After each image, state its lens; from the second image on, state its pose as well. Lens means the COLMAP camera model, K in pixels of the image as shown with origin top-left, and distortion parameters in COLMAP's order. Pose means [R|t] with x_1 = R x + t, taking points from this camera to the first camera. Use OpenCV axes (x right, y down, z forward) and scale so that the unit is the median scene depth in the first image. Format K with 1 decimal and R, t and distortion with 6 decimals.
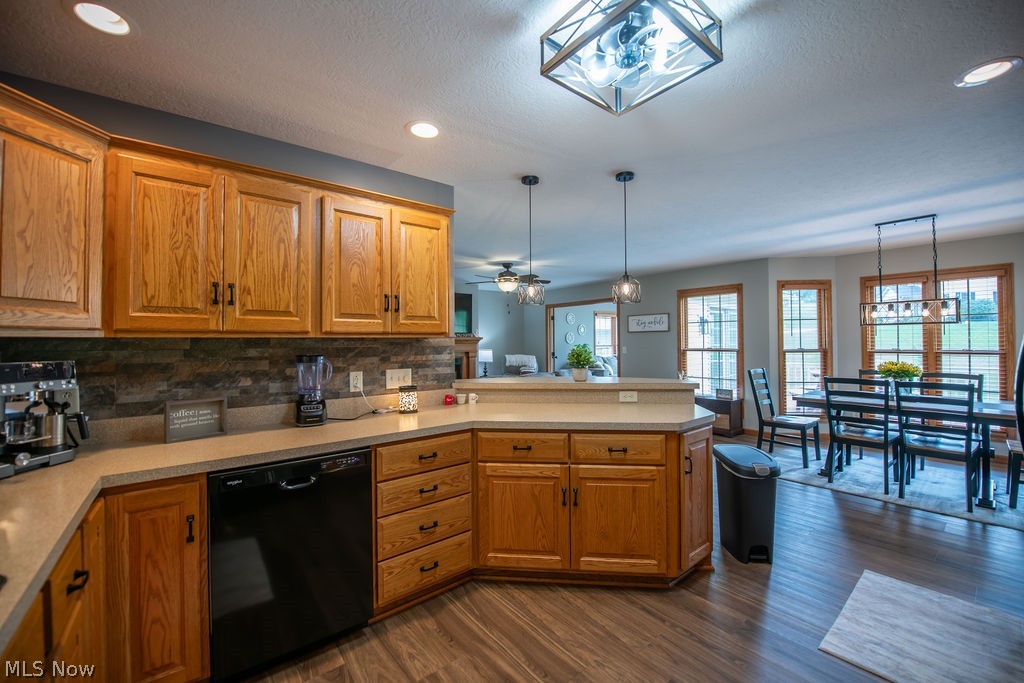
lens RADIAL K [[405.9, 0, 512.1], [0, 405.9, 336.3], [0, 0, 1]] dist [-0.018350, -0.001778]
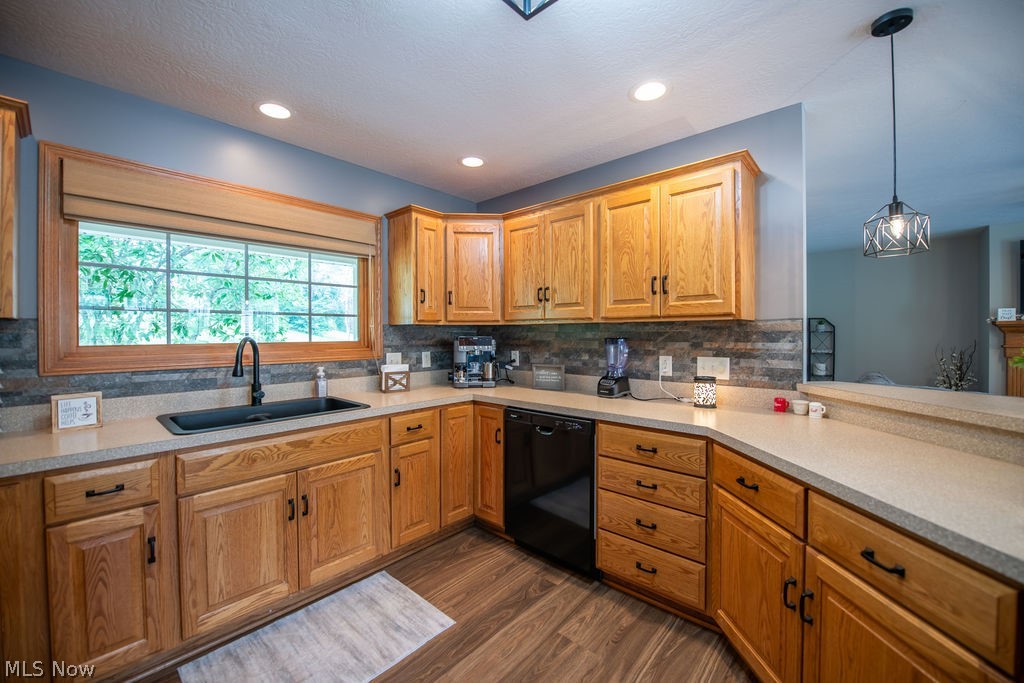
lens RADIAL K [[405.9, 0, 516.4], [0, 405.9, 336.4], [0, 0, 1]] dist [-0.018350, -0.001778]
pose [[0.166984, 0.013983, -0.985860, 0.620167], [0.014621, 0.999754, 0.016657, 0.019153], [0.985851, -0.017195, 0.166739, 0.536588]]
